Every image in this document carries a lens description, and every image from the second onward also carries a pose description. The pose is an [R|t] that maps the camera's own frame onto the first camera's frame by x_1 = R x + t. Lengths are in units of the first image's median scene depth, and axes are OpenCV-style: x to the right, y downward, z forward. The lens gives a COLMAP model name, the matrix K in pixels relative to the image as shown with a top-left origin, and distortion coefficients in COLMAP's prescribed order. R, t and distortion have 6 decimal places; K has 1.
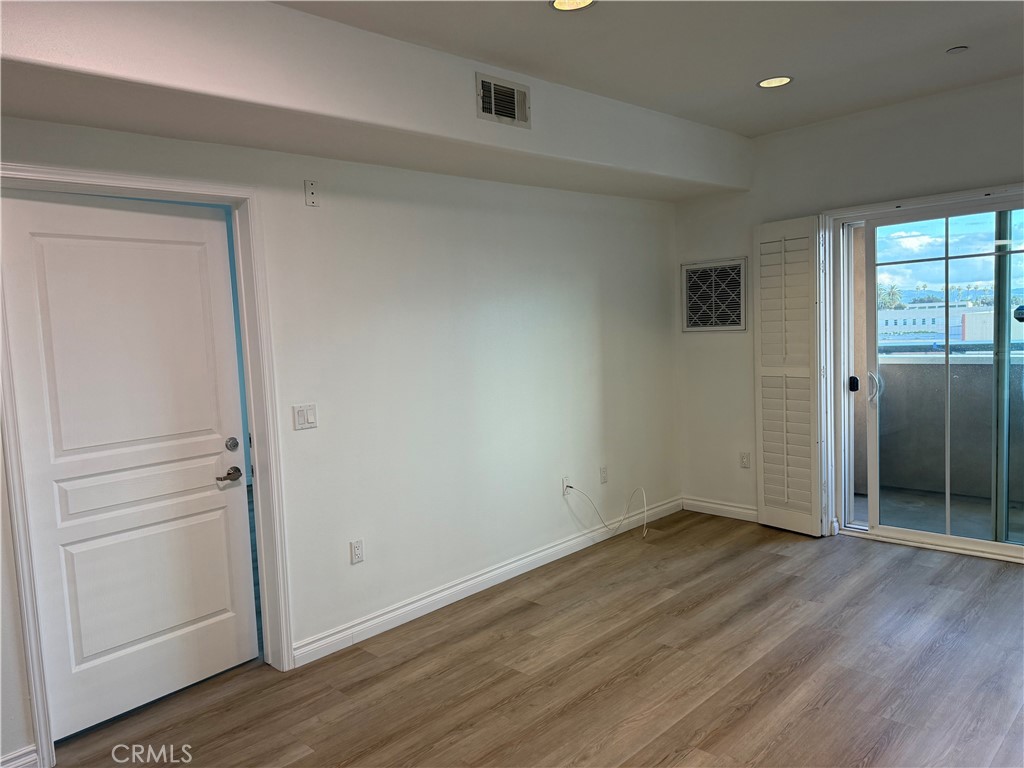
lens RADIAL K [[733.5, 0, 505.3], [0, 733.5, 394.2], [0, 0, 1]] dist [0.079641, -0.091561]
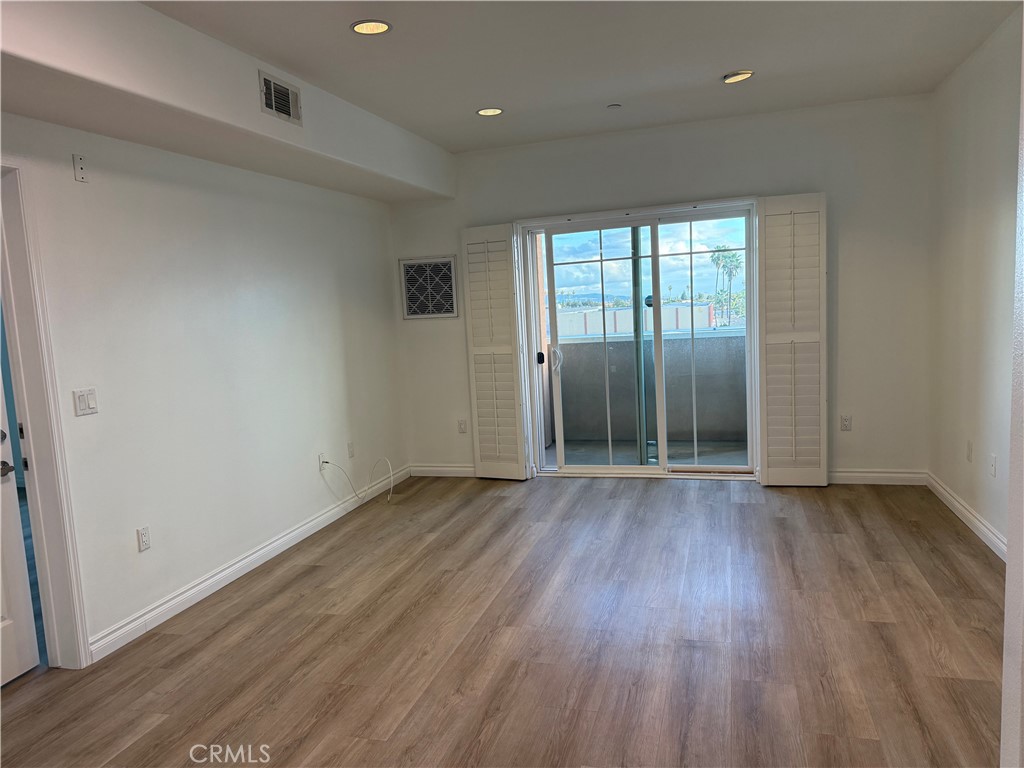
lens RADIAL K [[733.5, 0, 509.4], [0, 733.5, 405.6], [0, 0, 1]] dist [0.079641, -0.091561]
pose [[0.876426, -0.066426, 0.476932, -0.233540], [0.062019, 0.997762, 0.024997, 0.041732], [-0.477525, 0.007671, 0.878585, -0.103093]]
